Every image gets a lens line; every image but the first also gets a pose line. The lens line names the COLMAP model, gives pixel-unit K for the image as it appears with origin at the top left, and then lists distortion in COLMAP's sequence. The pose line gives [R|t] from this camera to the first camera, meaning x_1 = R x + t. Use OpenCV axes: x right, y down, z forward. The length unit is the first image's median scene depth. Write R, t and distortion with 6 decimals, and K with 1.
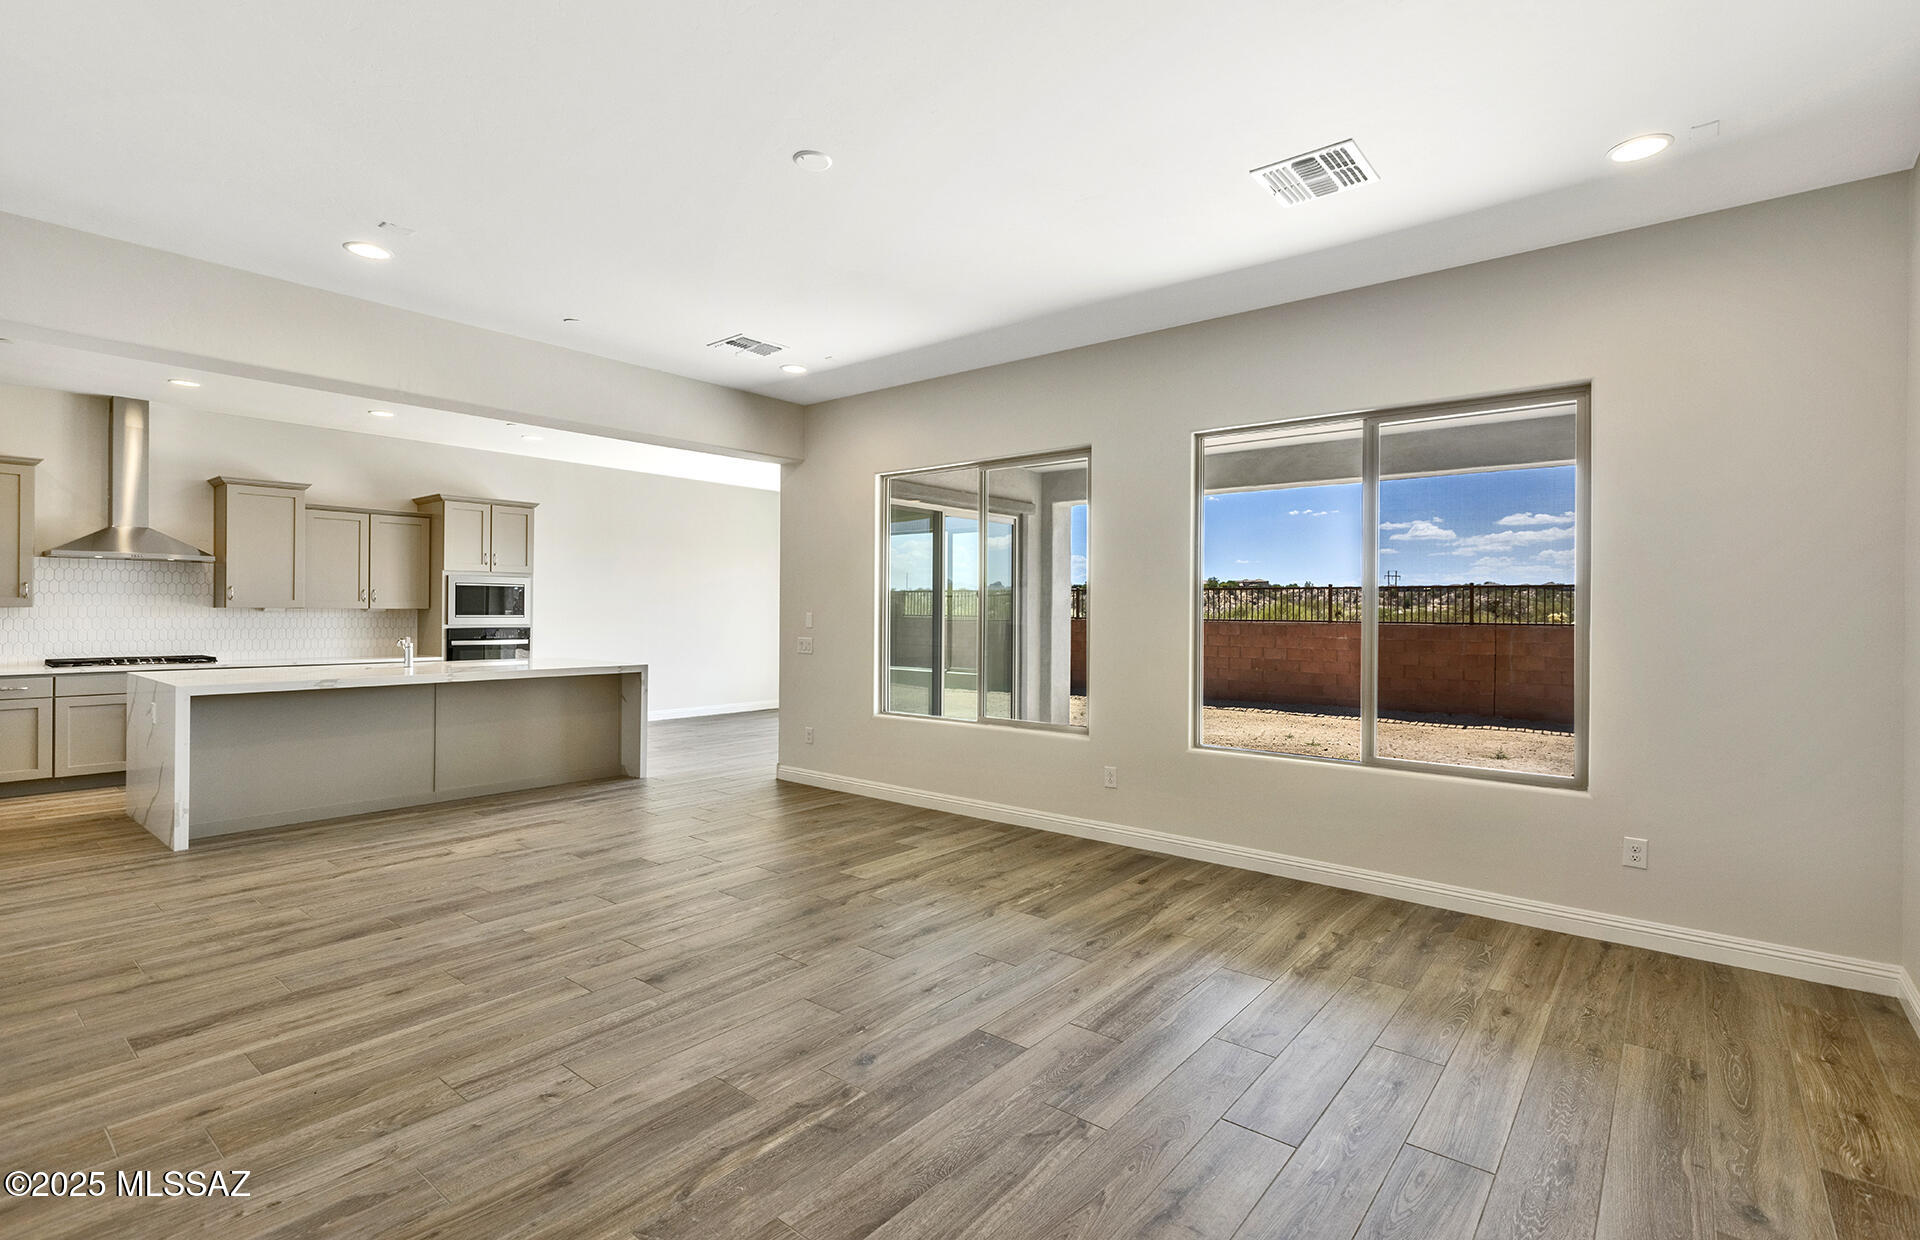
lens RADIAL K [[888.6, 0, 984.5], [0, 888.6, 618.2], [0, 0, 1]] dist [0.002278, -0.000099]
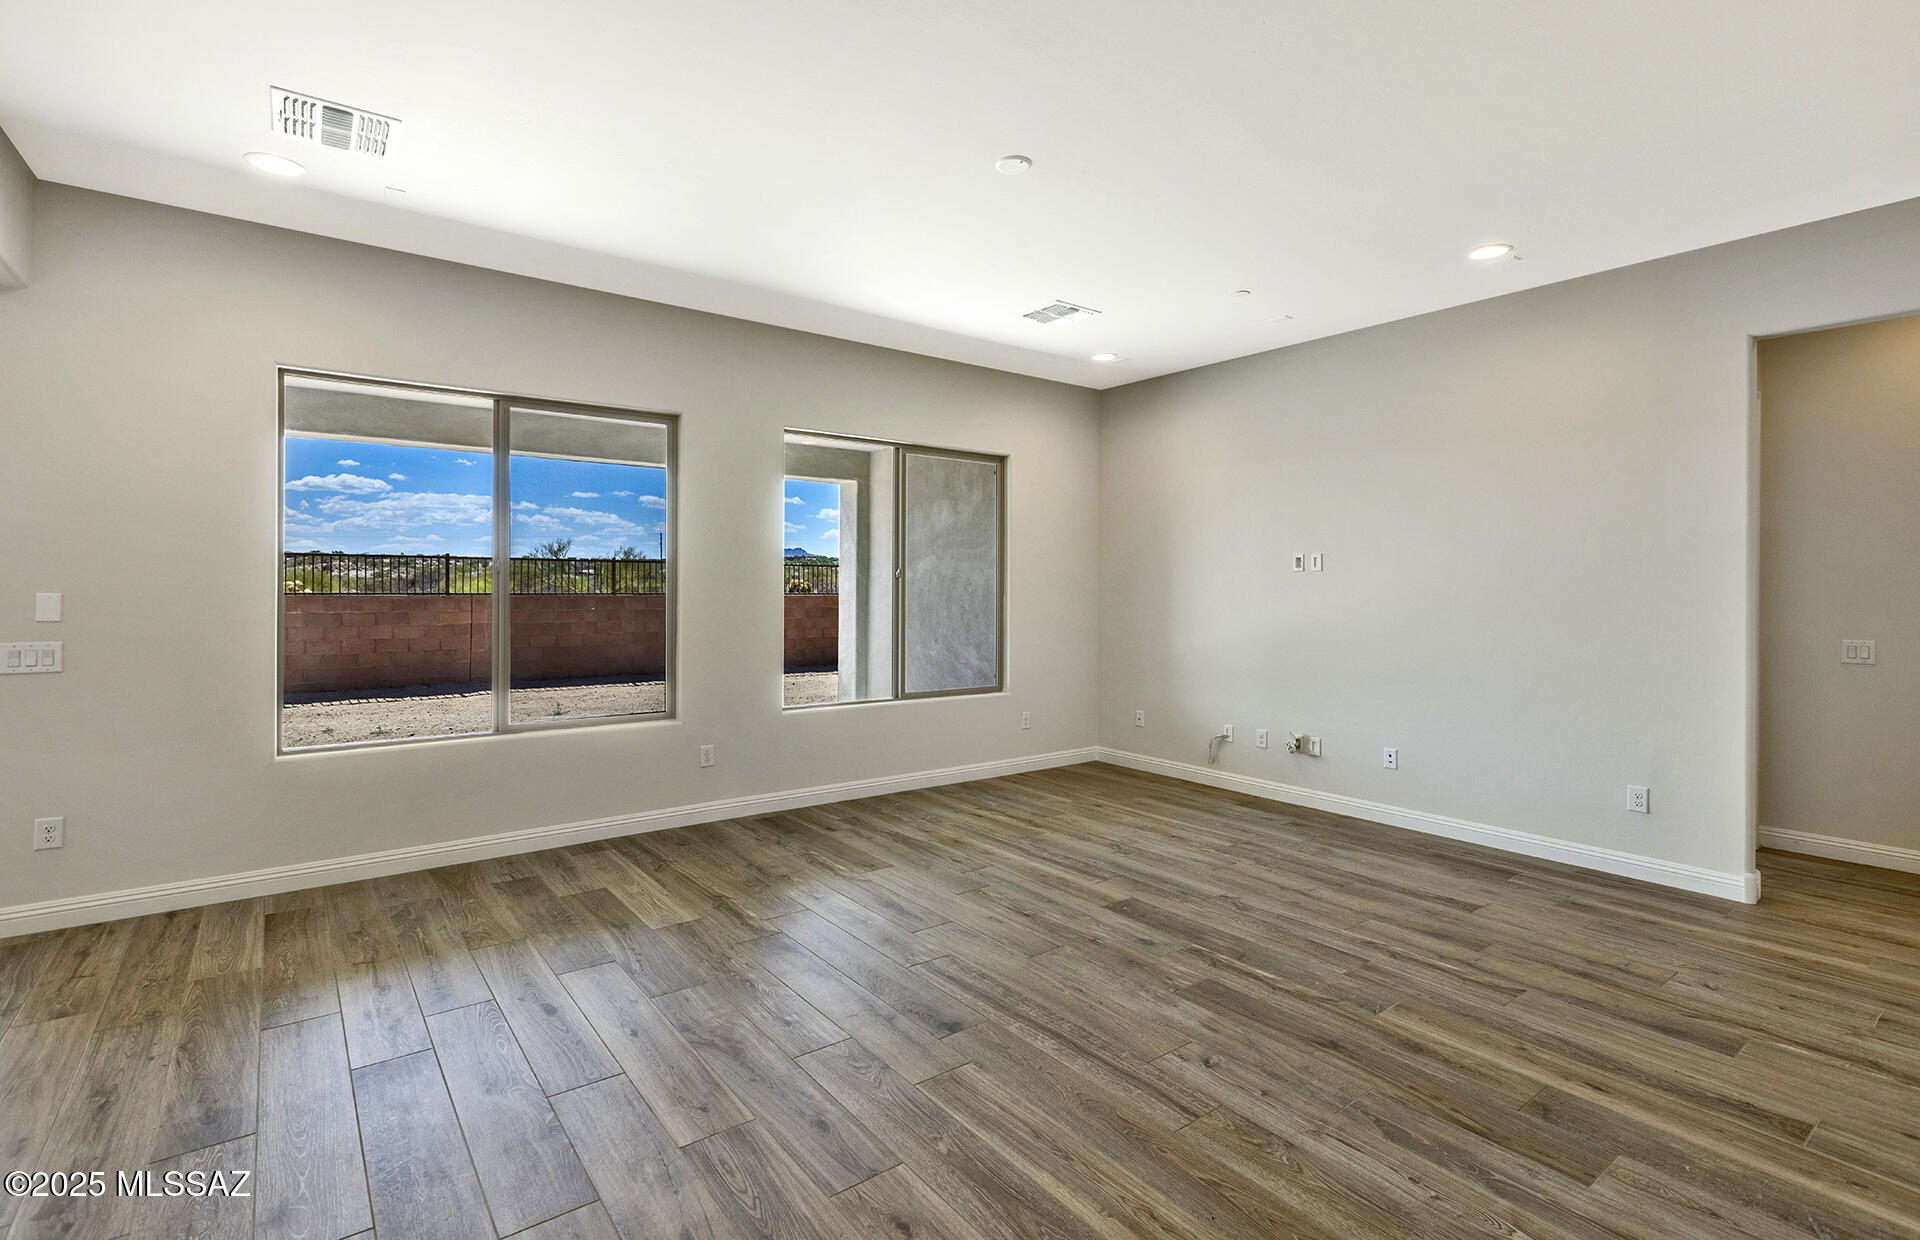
lens RADIAL K [[884.4, 0, 963.3], [0, 884.4, 599.3], [0, 0, 1]] dist [0.002840, 0.000116]
pose [[0.241088, -0.019914, 0.970299, -1.141482], [0.003542, 0.999801, 0.019639, -0.020601], [-0.970497, -0.001298, 0.241110, 0.755355]]
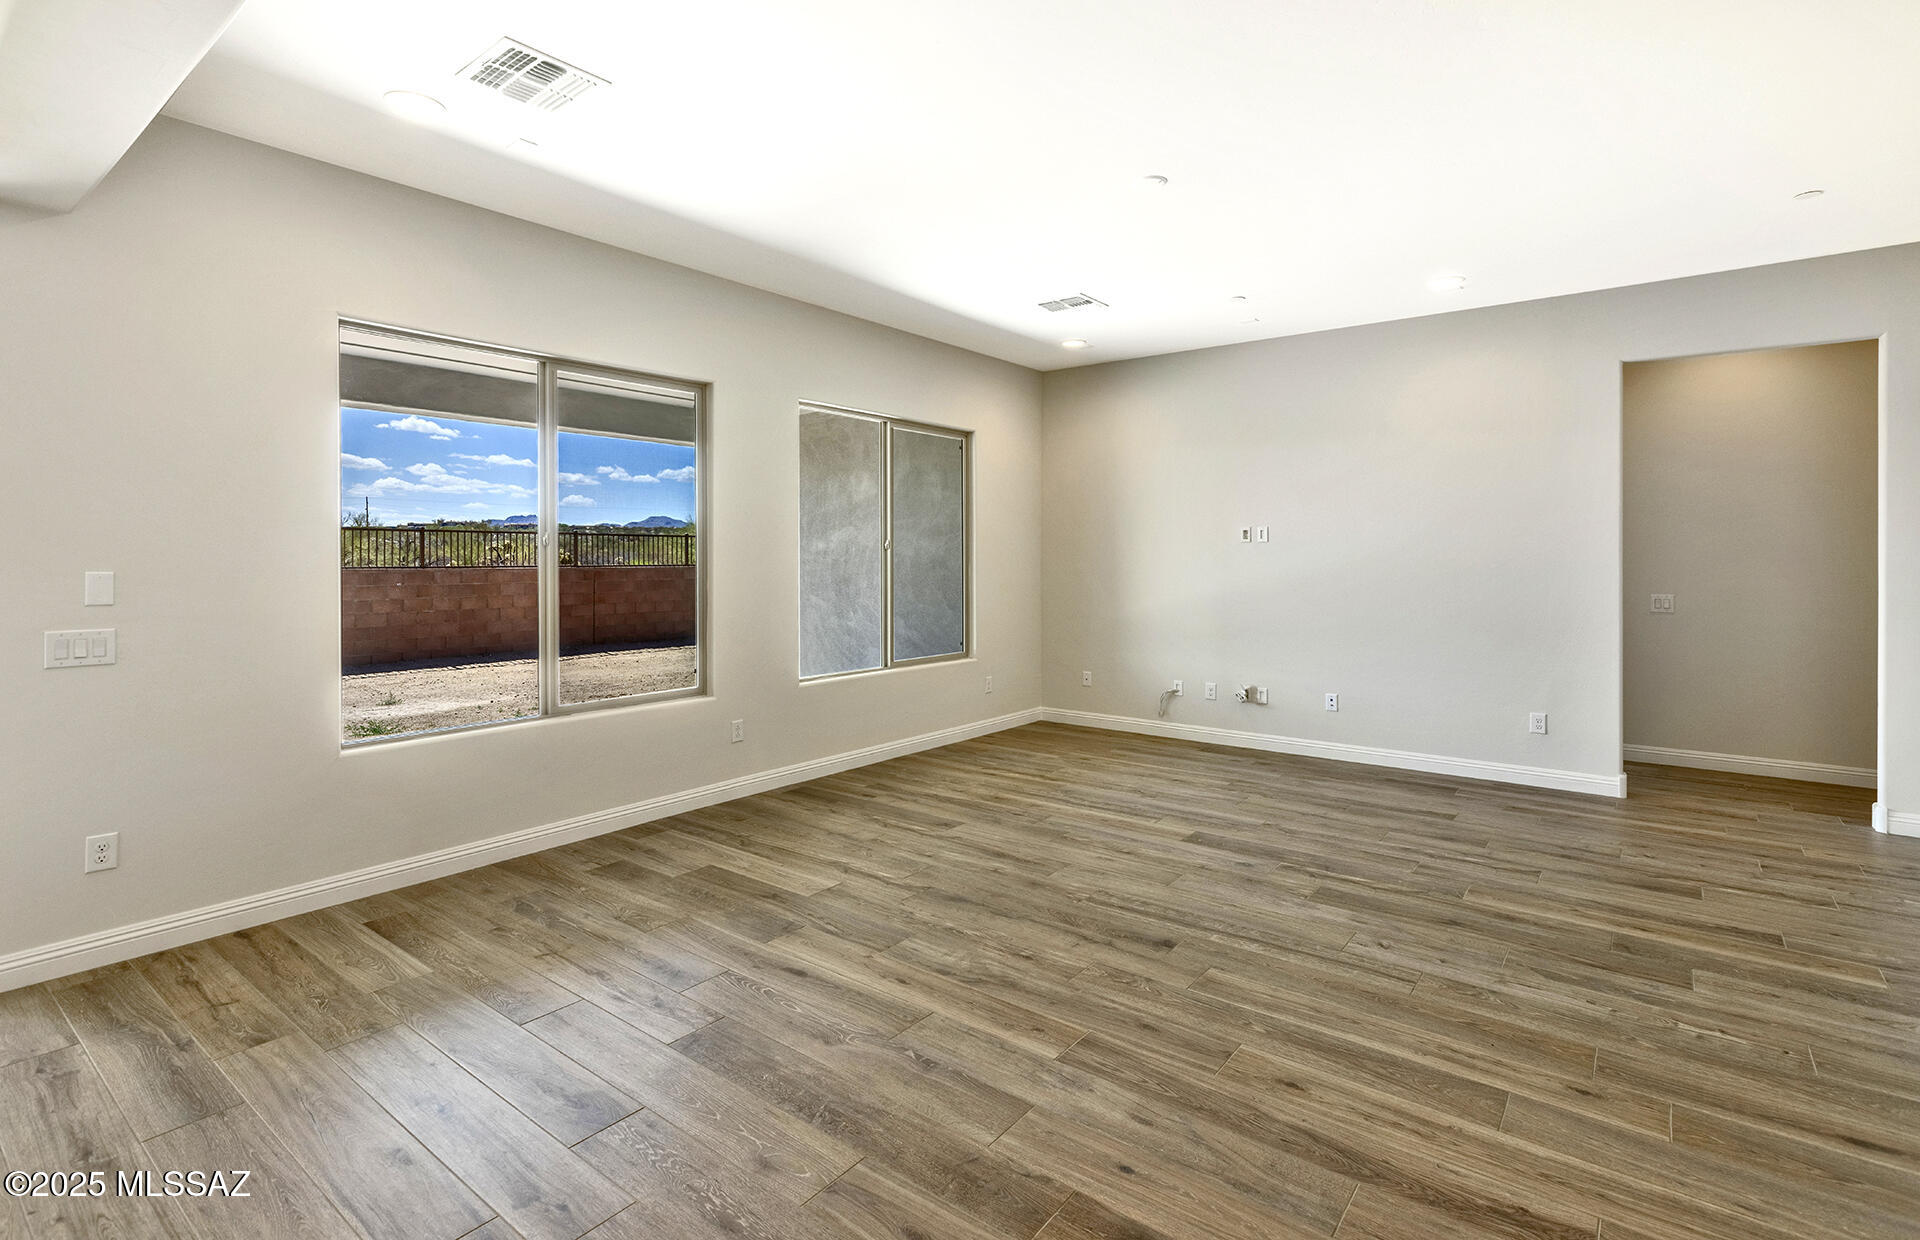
lens RADIAL K [[902.3, 0, 950.2], [0, 902.3, 573.0], [0, 0, 1]] dist [0.002898, 0.000436]
pose [[-0.005334, -0.025838, 0.999652, -1.300390], [0.007127, 0.999640, 0.025876, -0.027266], [-0.999960, 0.007262, -0.005148, 1.193305]]
